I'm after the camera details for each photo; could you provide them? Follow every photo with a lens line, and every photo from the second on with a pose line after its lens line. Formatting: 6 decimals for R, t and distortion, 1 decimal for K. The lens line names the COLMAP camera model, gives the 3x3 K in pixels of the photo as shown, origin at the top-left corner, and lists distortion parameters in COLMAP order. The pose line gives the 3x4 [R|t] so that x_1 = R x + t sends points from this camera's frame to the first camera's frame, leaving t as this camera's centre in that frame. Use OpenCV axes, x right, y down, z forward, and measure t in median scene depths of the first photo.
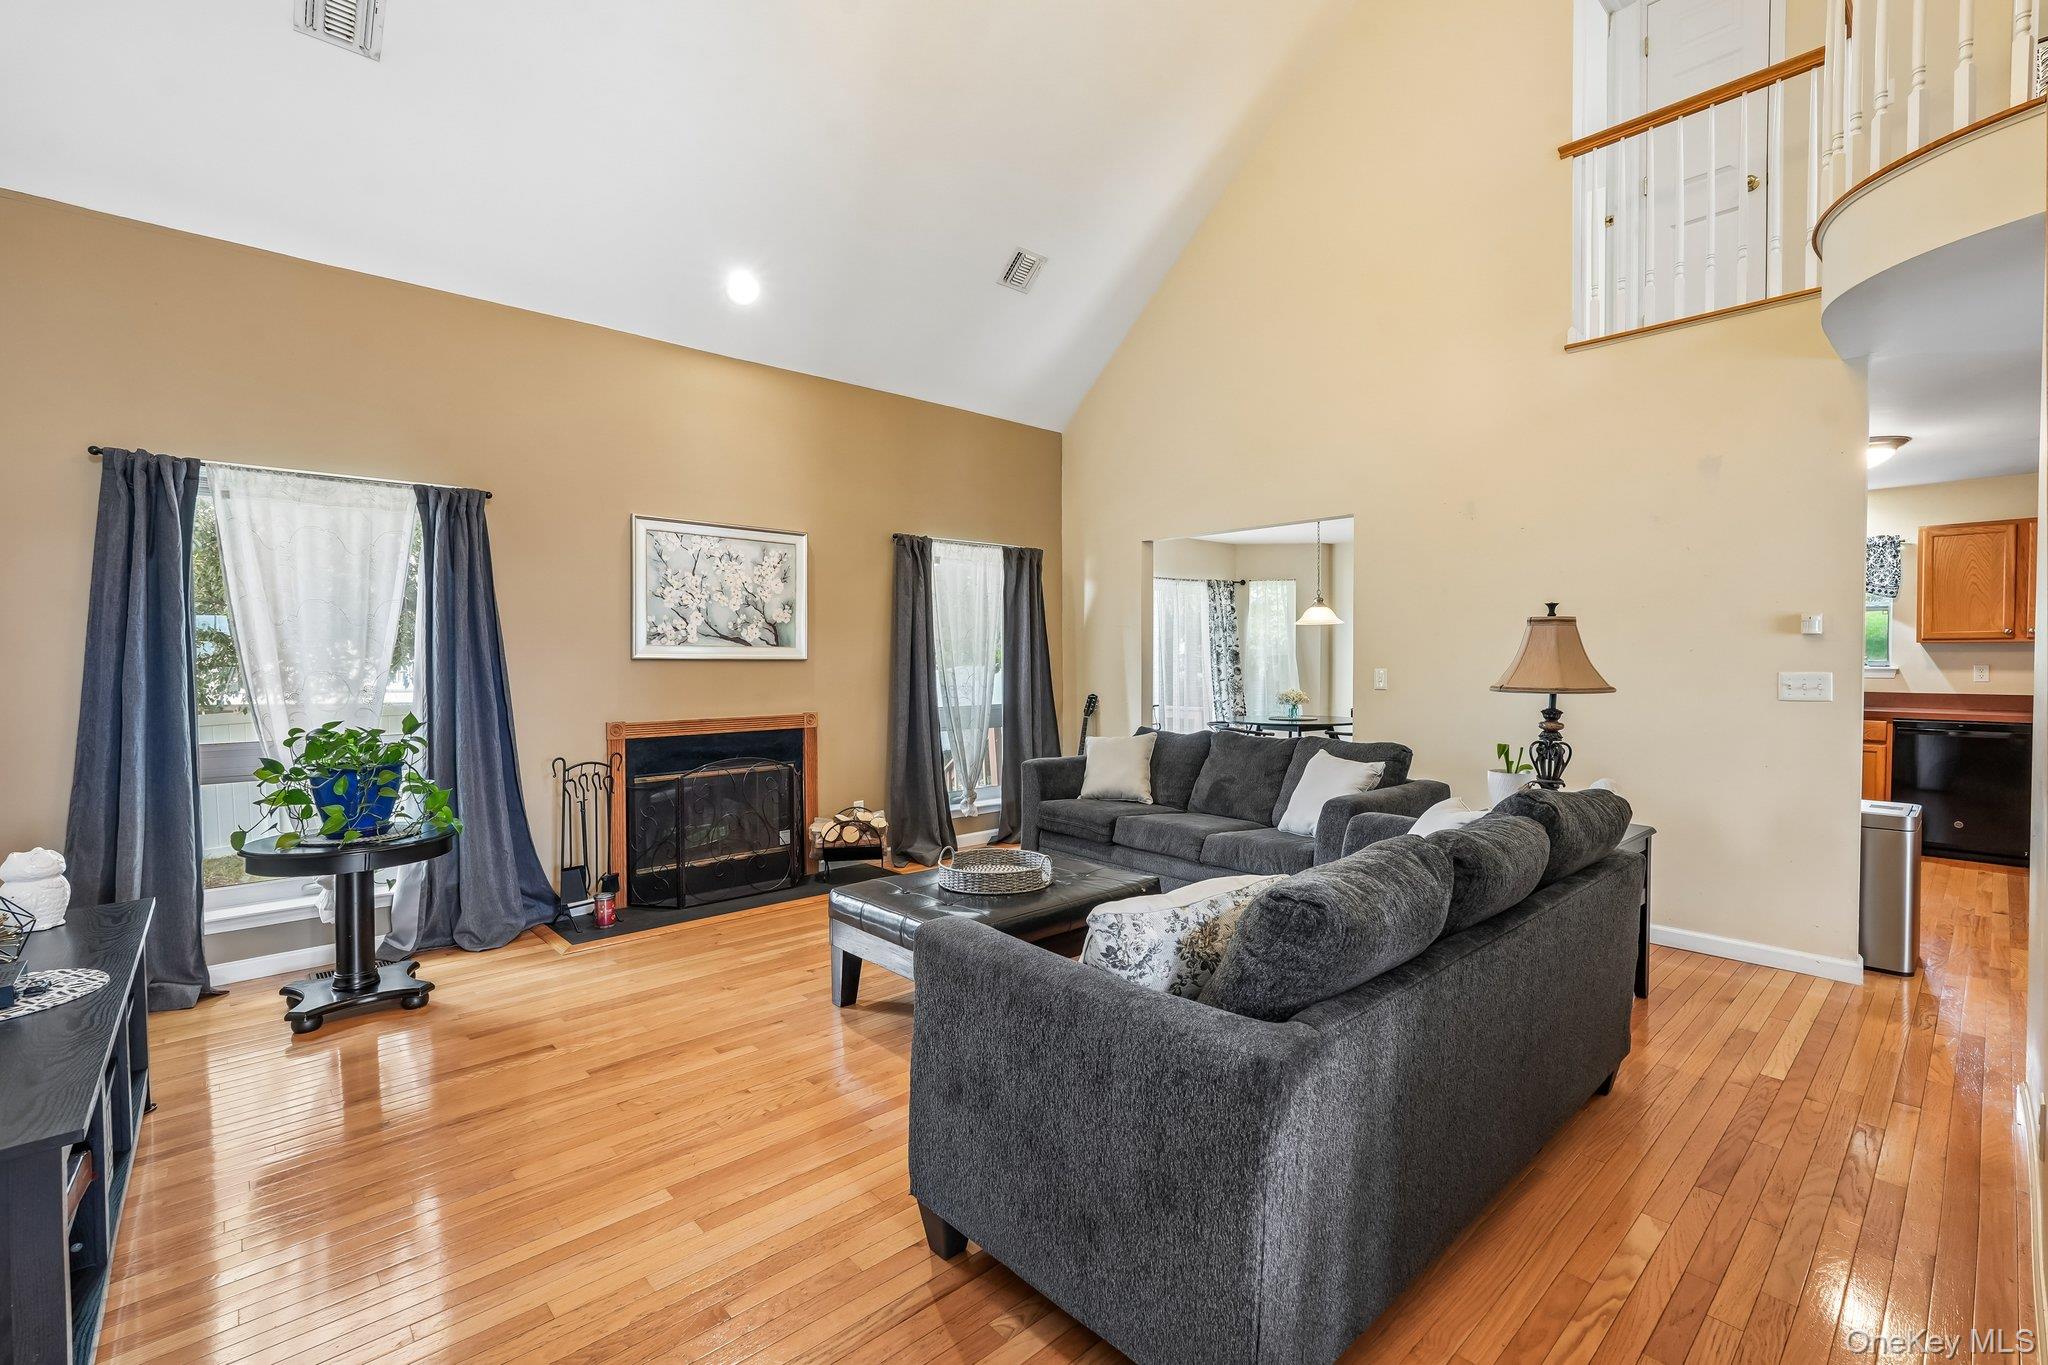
lens RADIAL K [[902.2, 0, 1023.4], [0, 902.2, 674.8], [0, 0, 1]] dist [-0.016038, 0.008217]
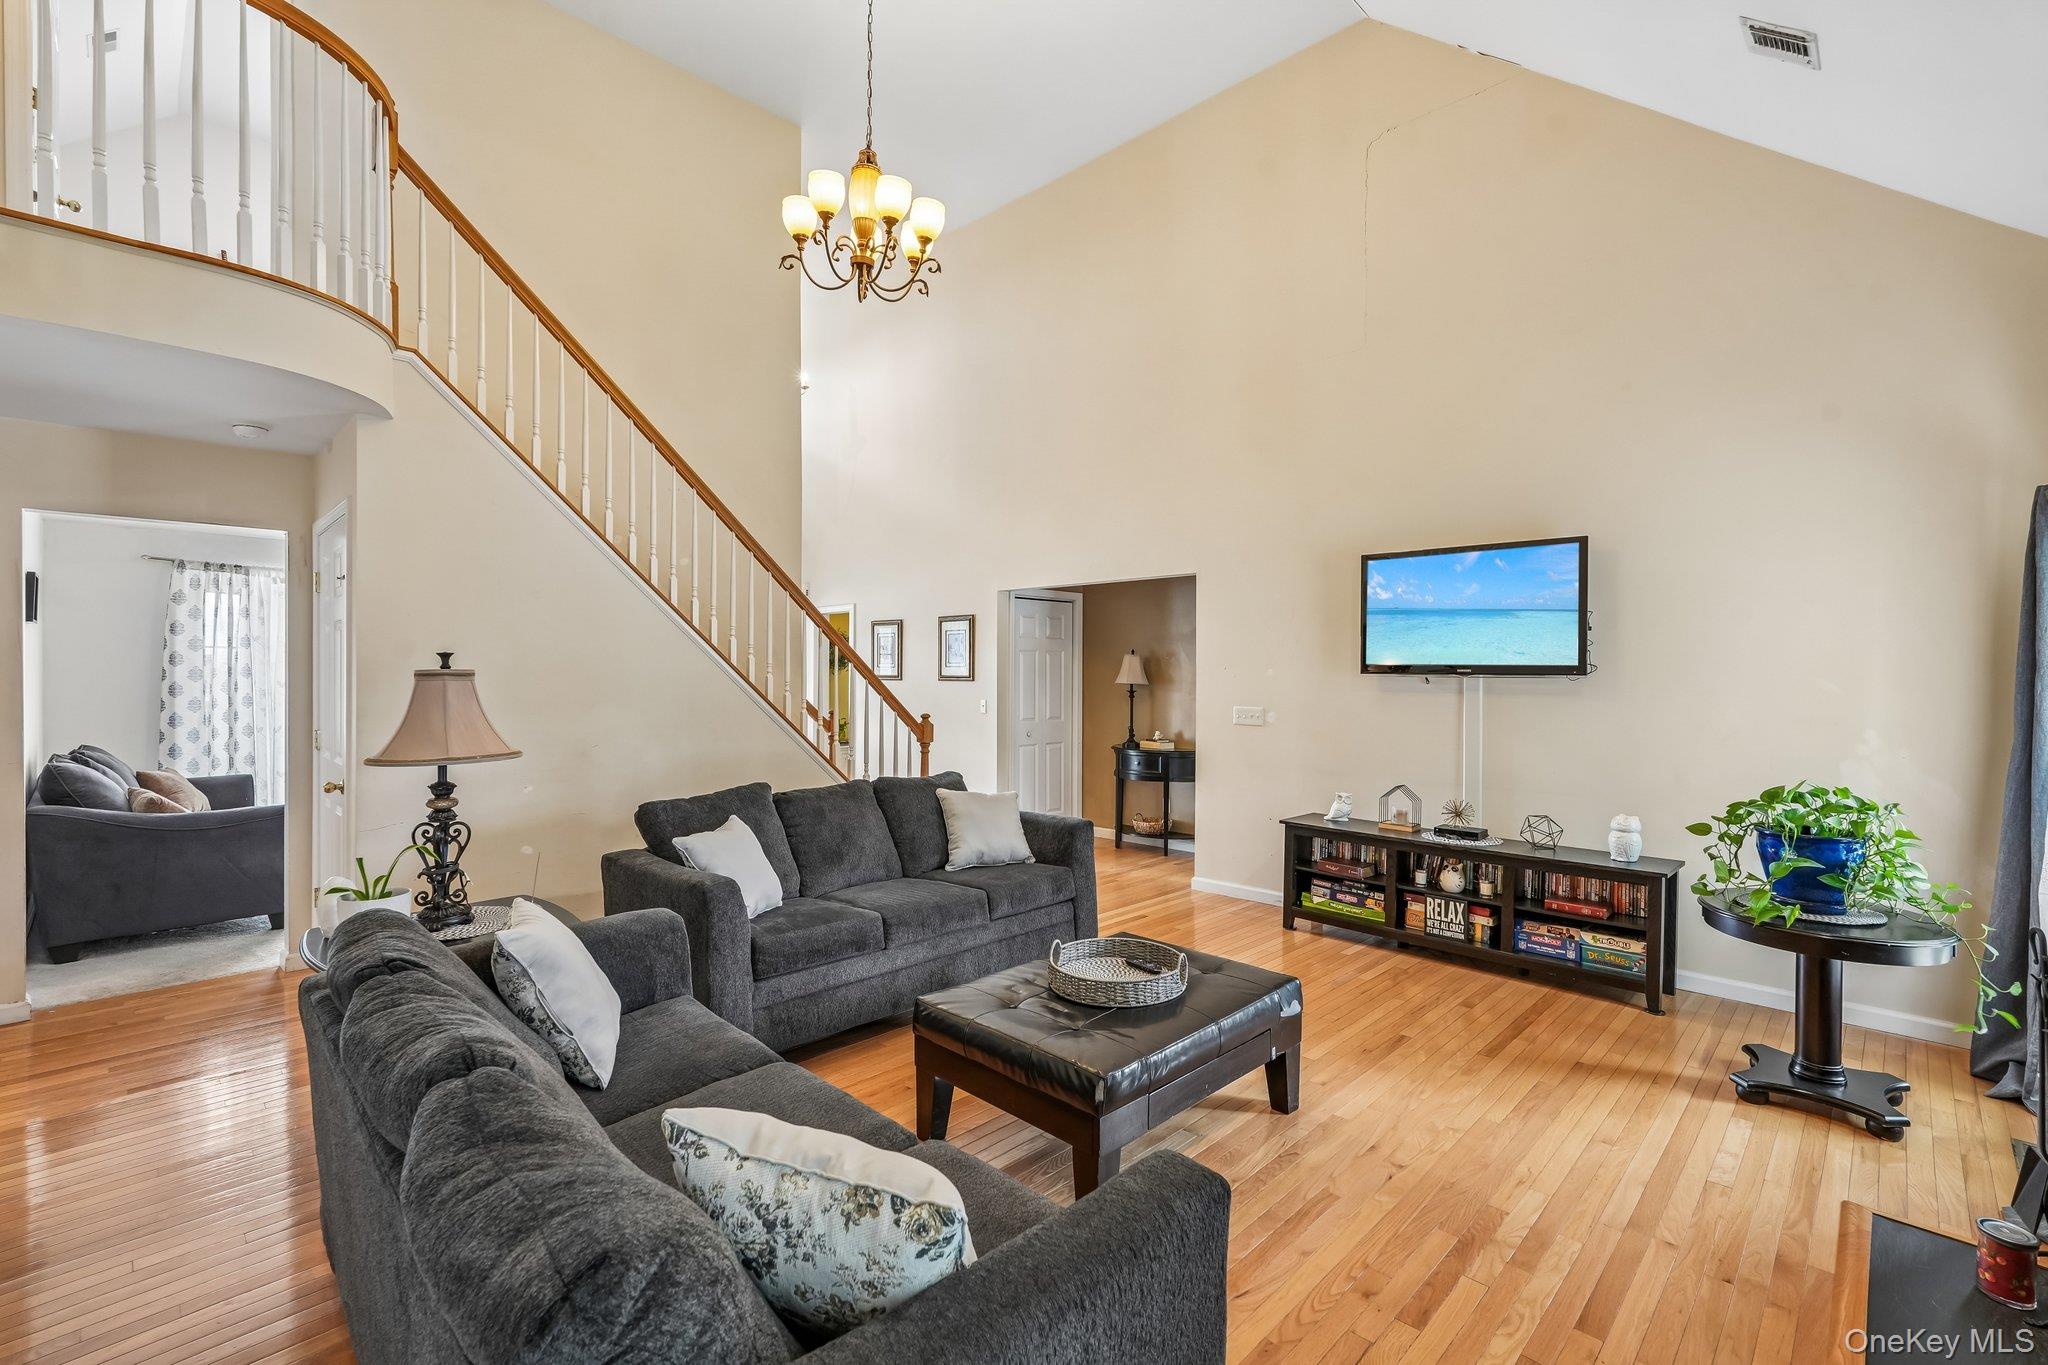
lens RADIAL K [[915.1, 0, 1024.0], [0, 915.1, 667.5], [0, 0, 1]] dist [-0.001849, -0.000357]
pose [[-0.998581, 0.001370, -0.053237, 0.066705], [0.000441, 0.999848, 0.017454, -0.056539], [0.053253, 0.017405, -0.998429, 1.330519]]
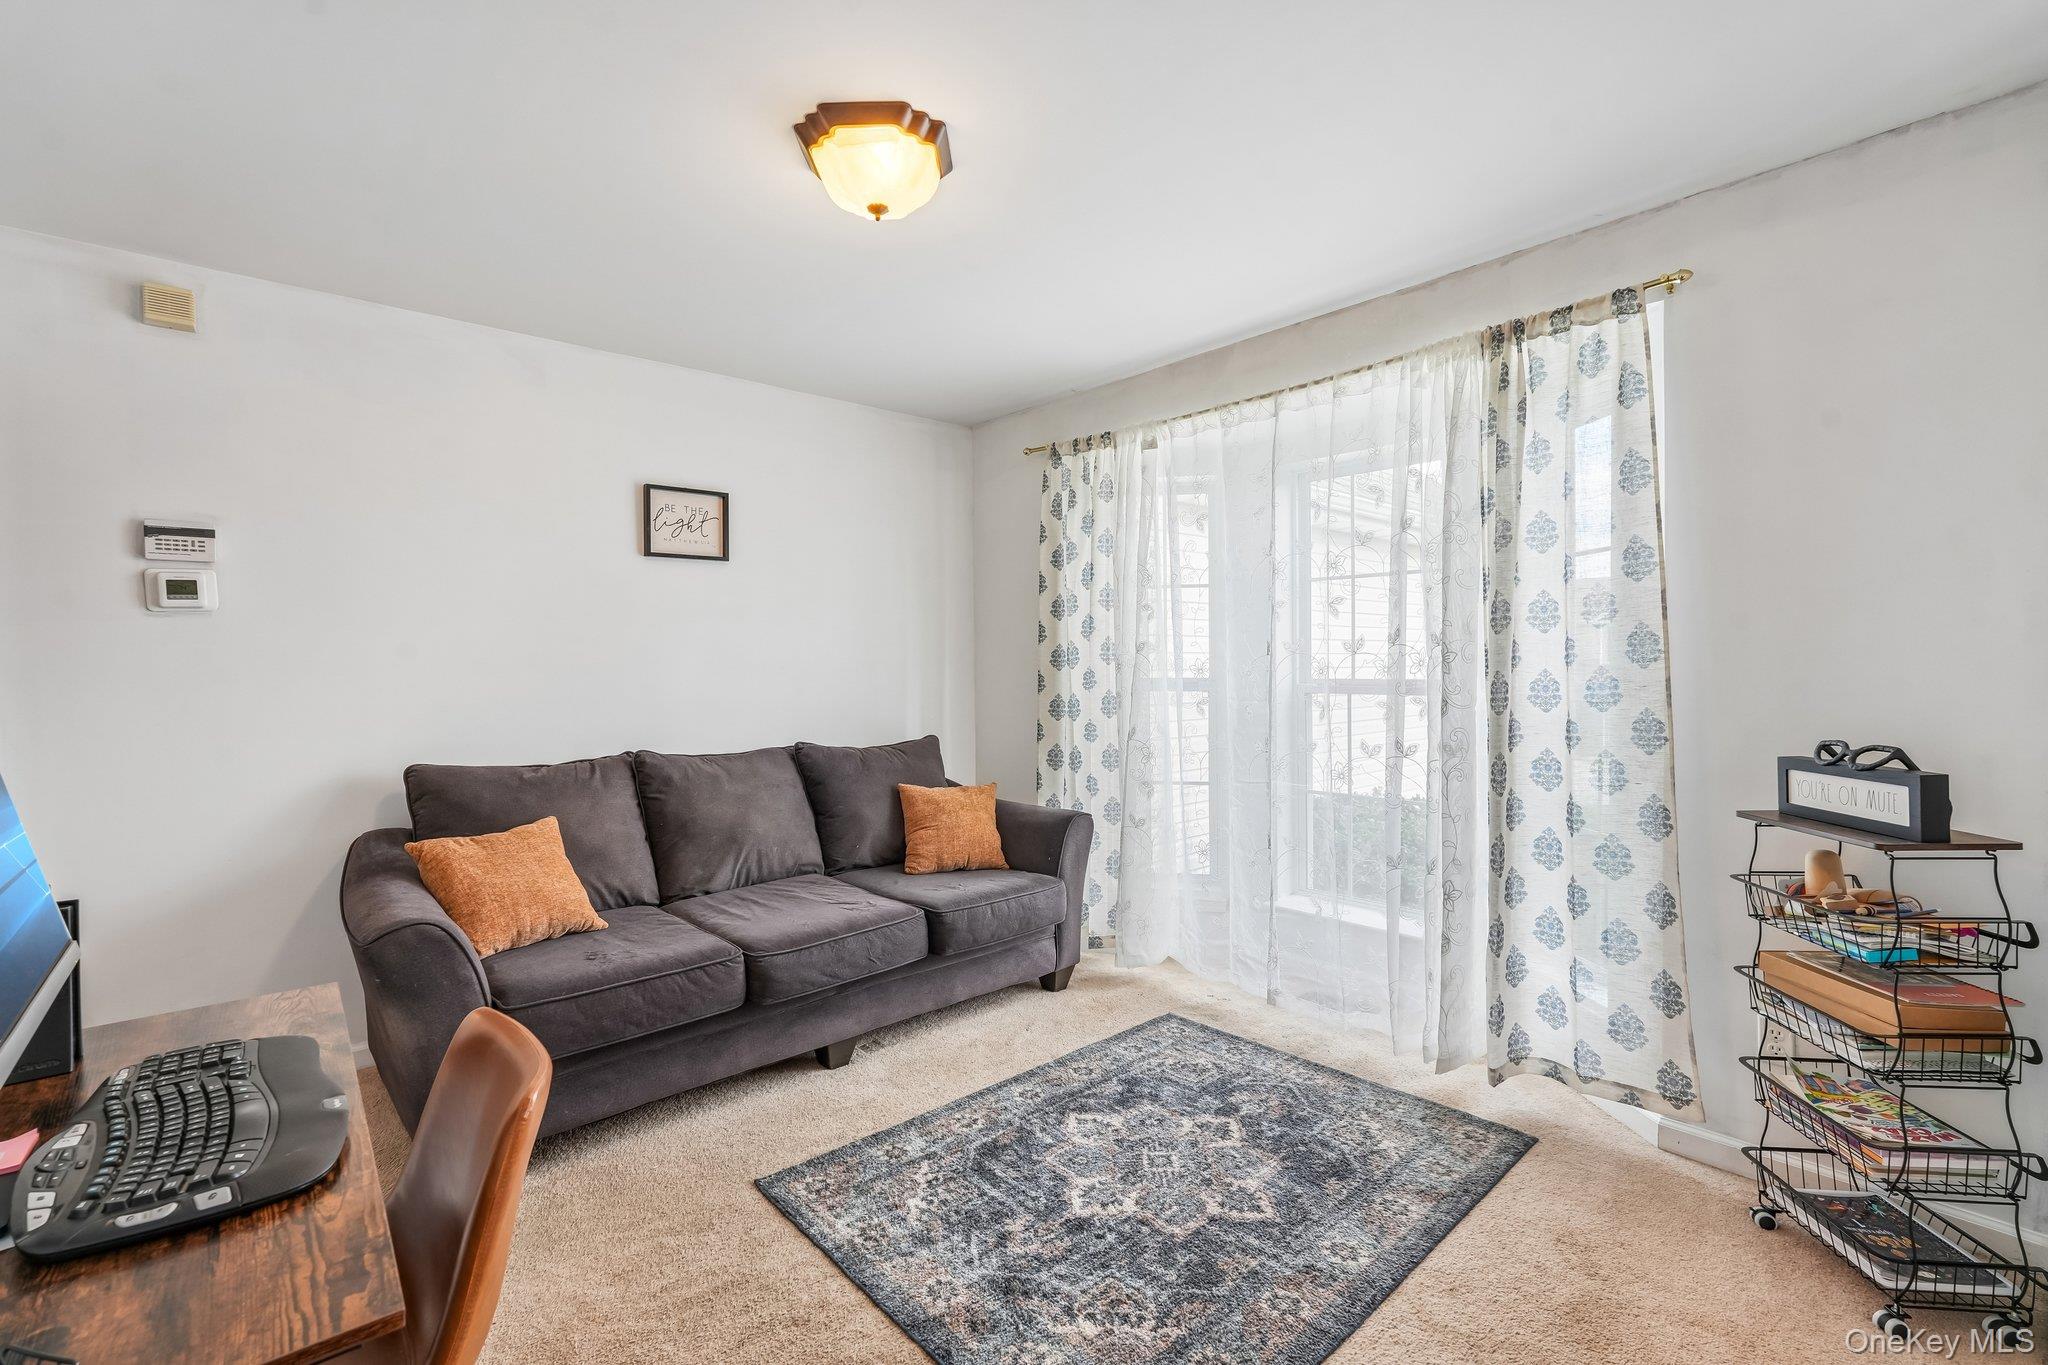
lens RADIAL K [[899.0, 0, 1021.5], [0, 899.0, 687.2], [0, 0, 1]] dist [-0.007344, 0.000031]
pose [[0.011376, -0.024776, 0.999628, 0.434434], [0.034507, 0.999107, 0.024370, 0.005992], [-0.999340, 0.034217, 0.012221, -0.097597]]
